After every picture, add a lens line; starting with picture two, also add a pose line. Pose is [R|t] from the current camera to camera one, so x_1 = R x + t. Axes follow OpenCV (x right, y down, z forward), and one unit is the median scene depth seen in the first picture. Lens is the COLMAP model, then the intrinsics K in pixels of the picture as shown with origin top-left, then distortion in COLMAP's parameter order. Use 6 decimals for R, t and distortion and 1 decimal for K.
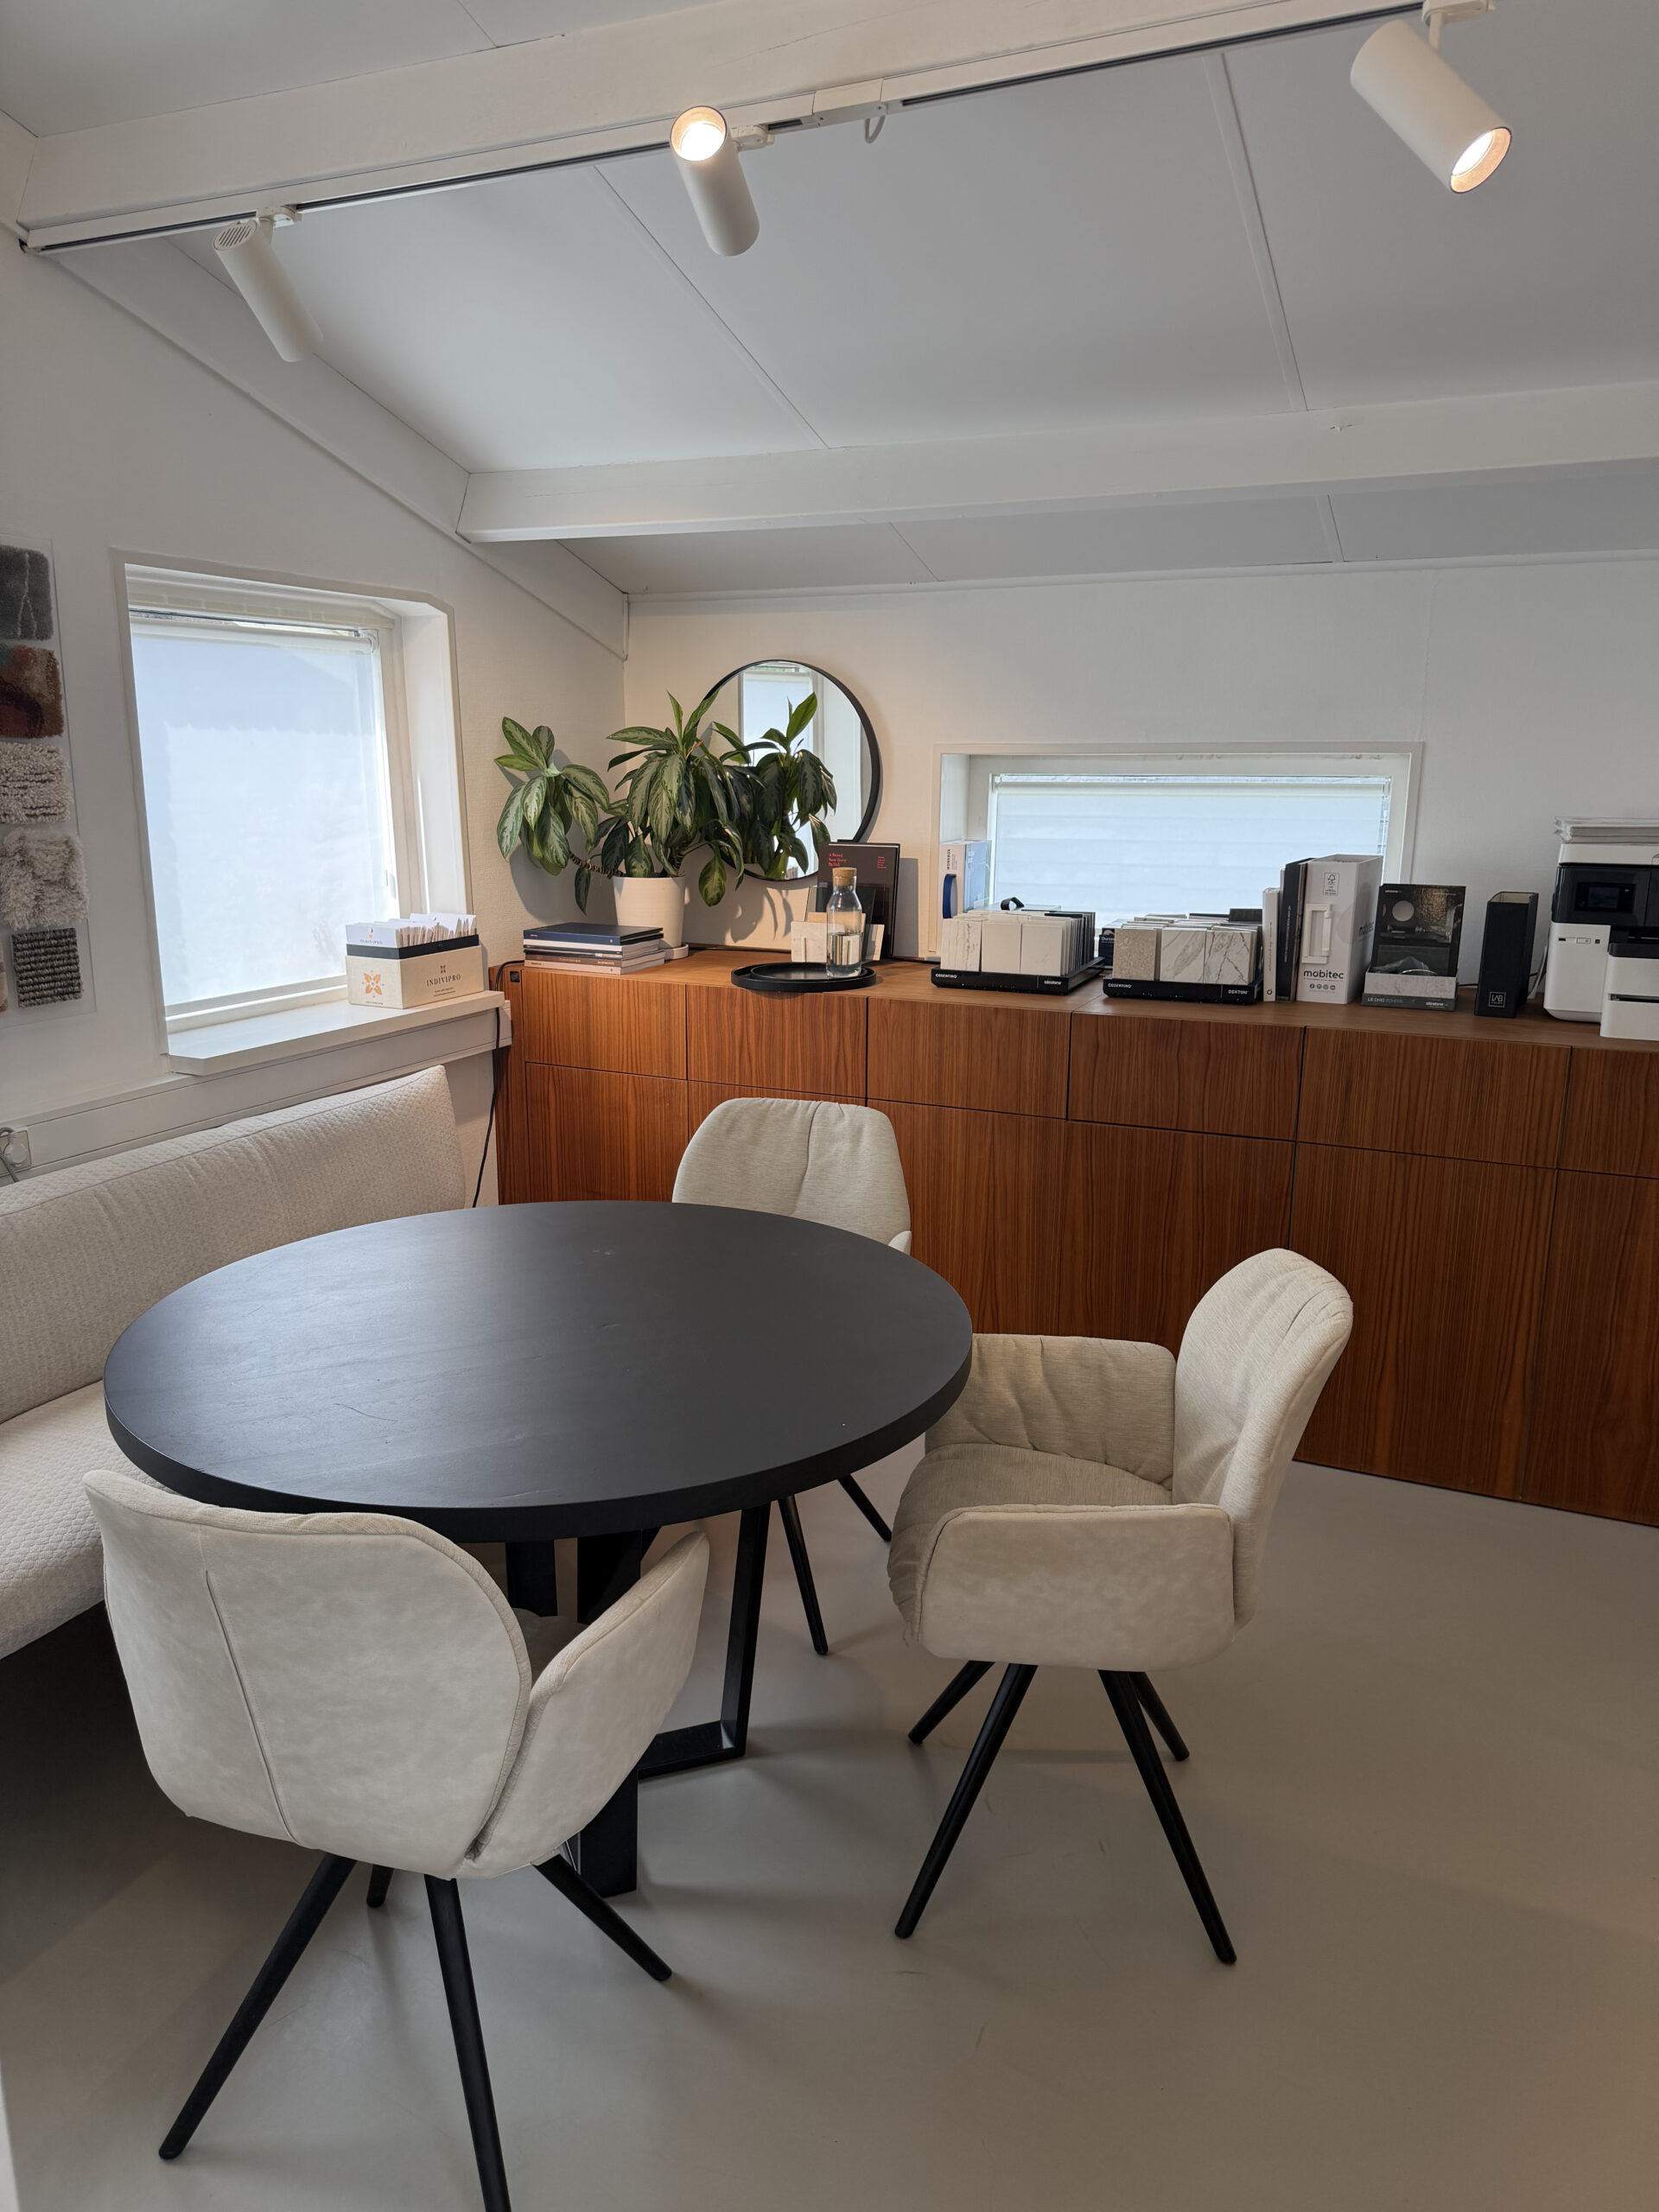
lens RADIAL K [[1559.9, 0, 829.5], [0, 1559.9, 1106.0], [0, 0, 1]] dist [0.006255, 0.000117]
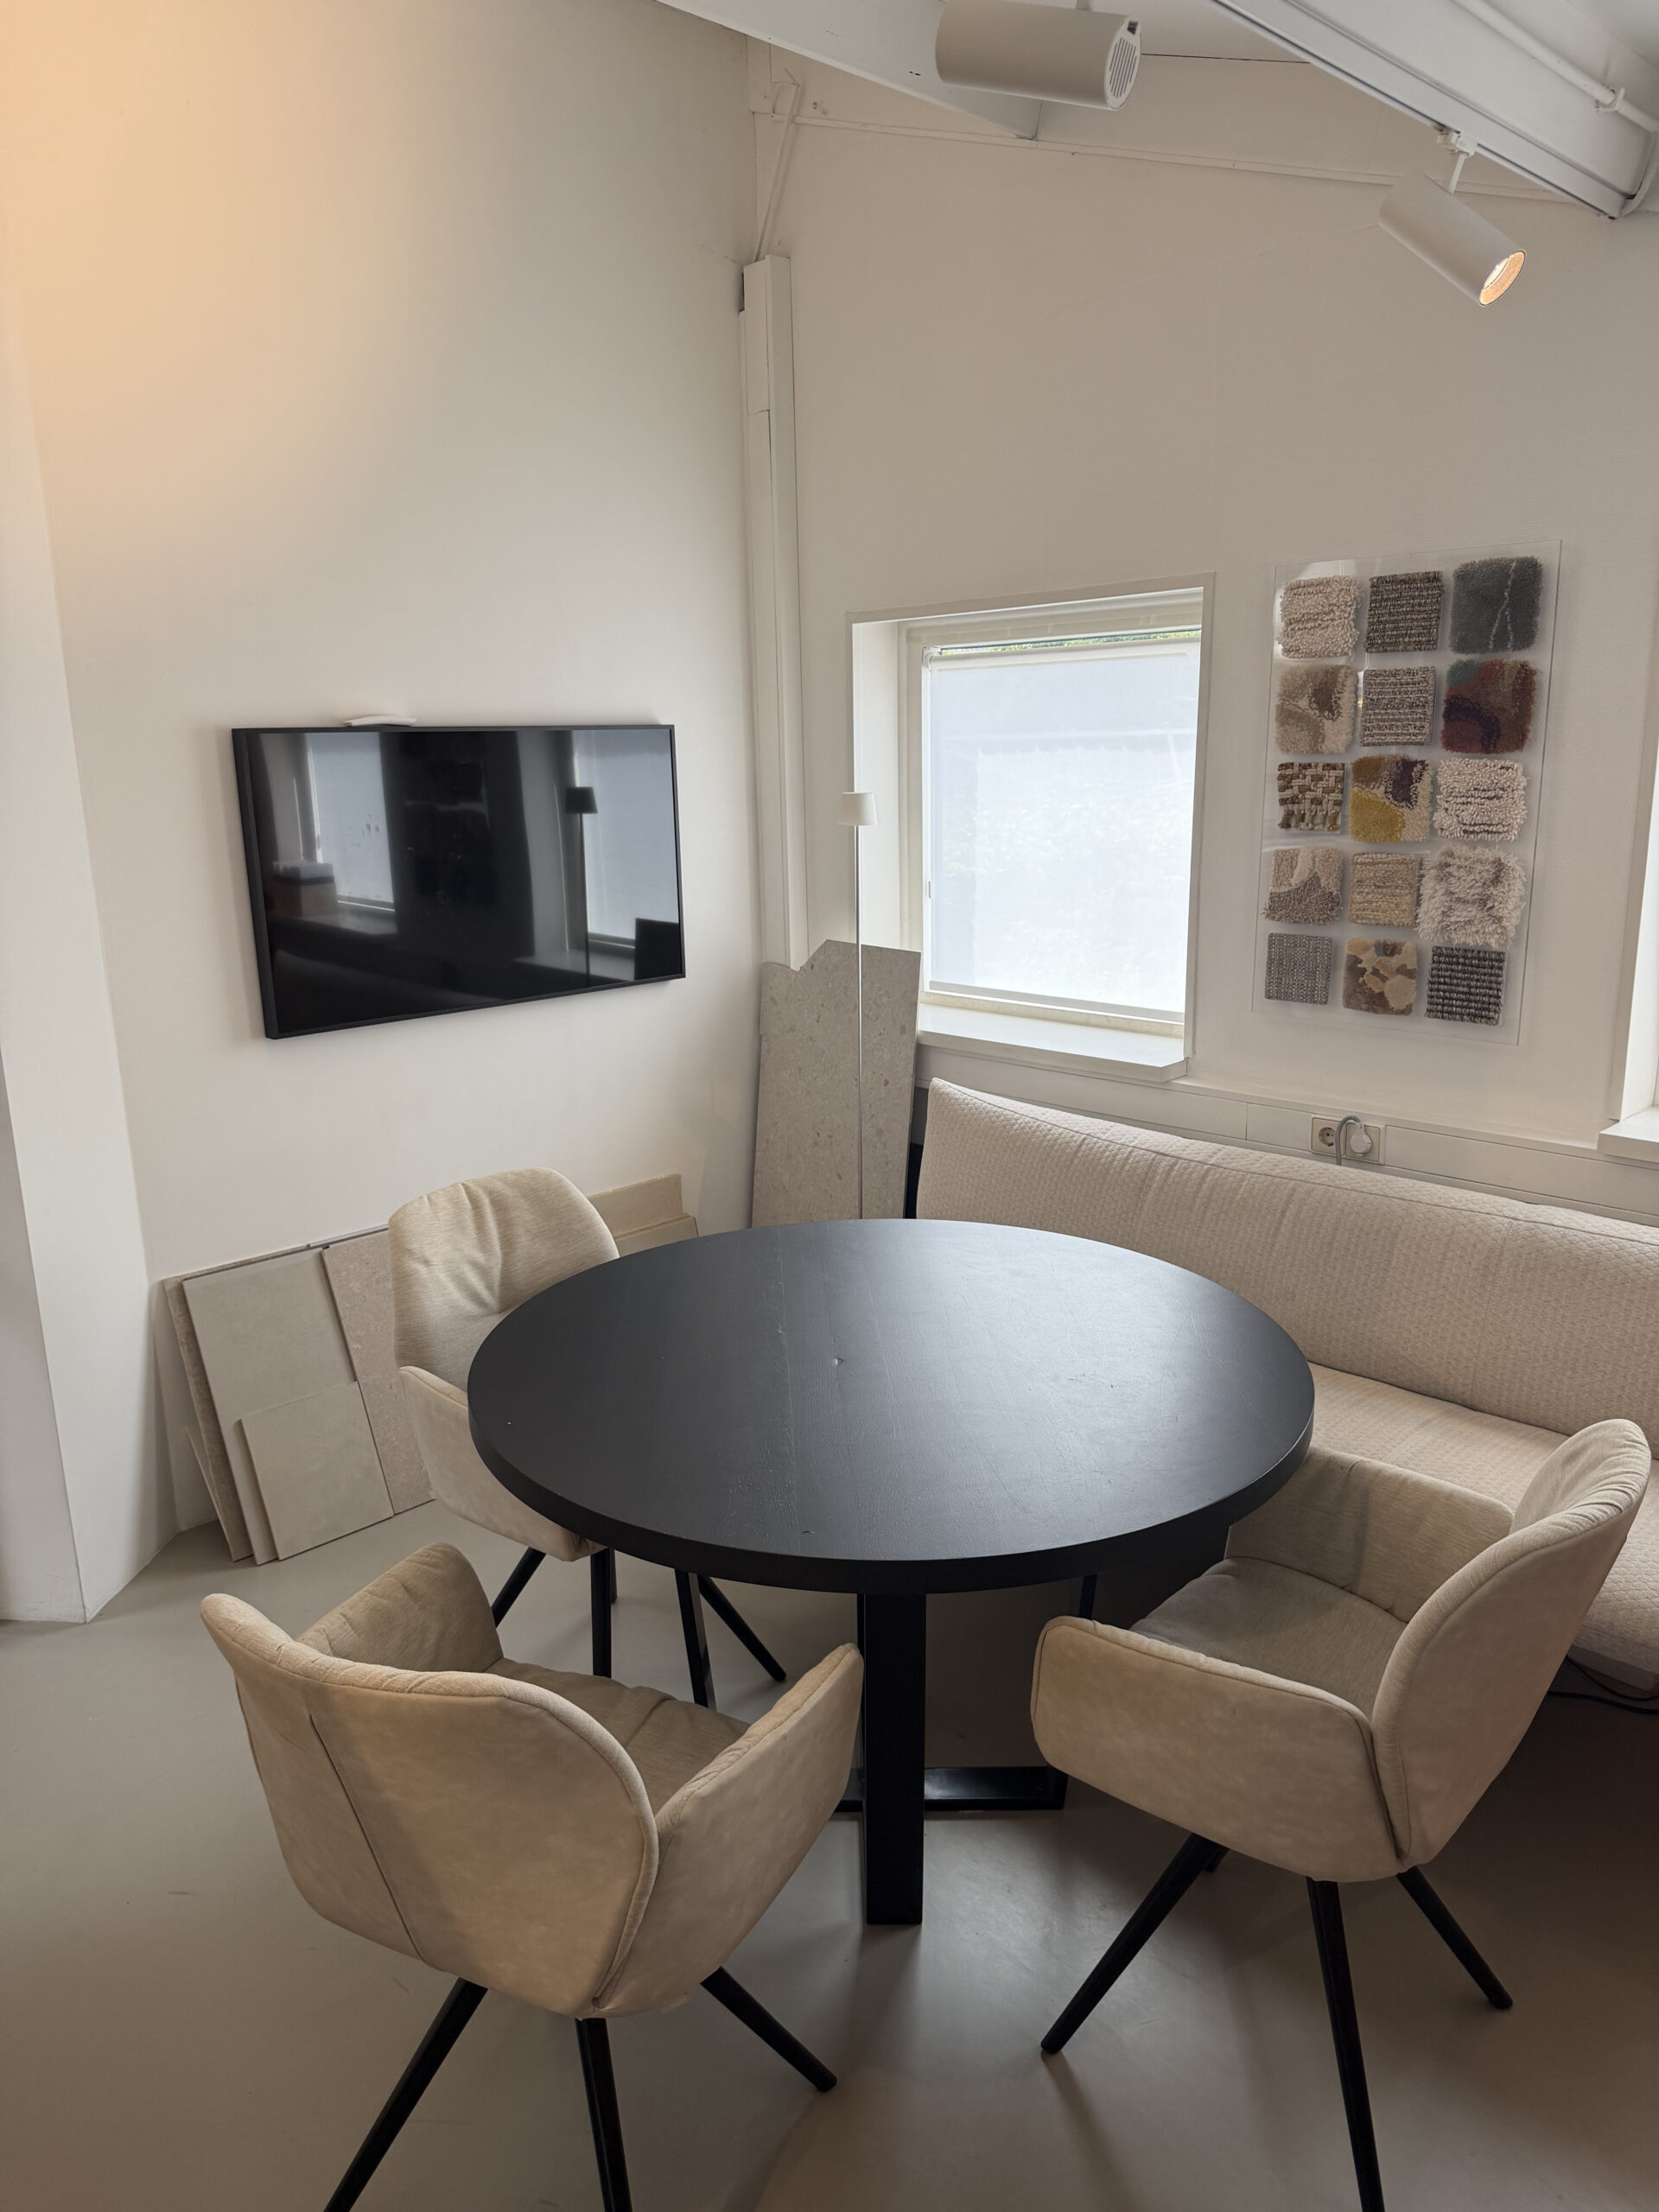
lens RADIAL K [[1559.9, 0, 829.5], [0, 1559.9, 1106.0], [0, 0, 1]] dist [0.006255, 0.000117]
pose [[-0.357185, 0.214503, -0.909069, 0.567963], [-0.190733, 0.936014, 0.295802, -0.237389], [0.914352, 0.279046, -0.293417, 0.961831]]
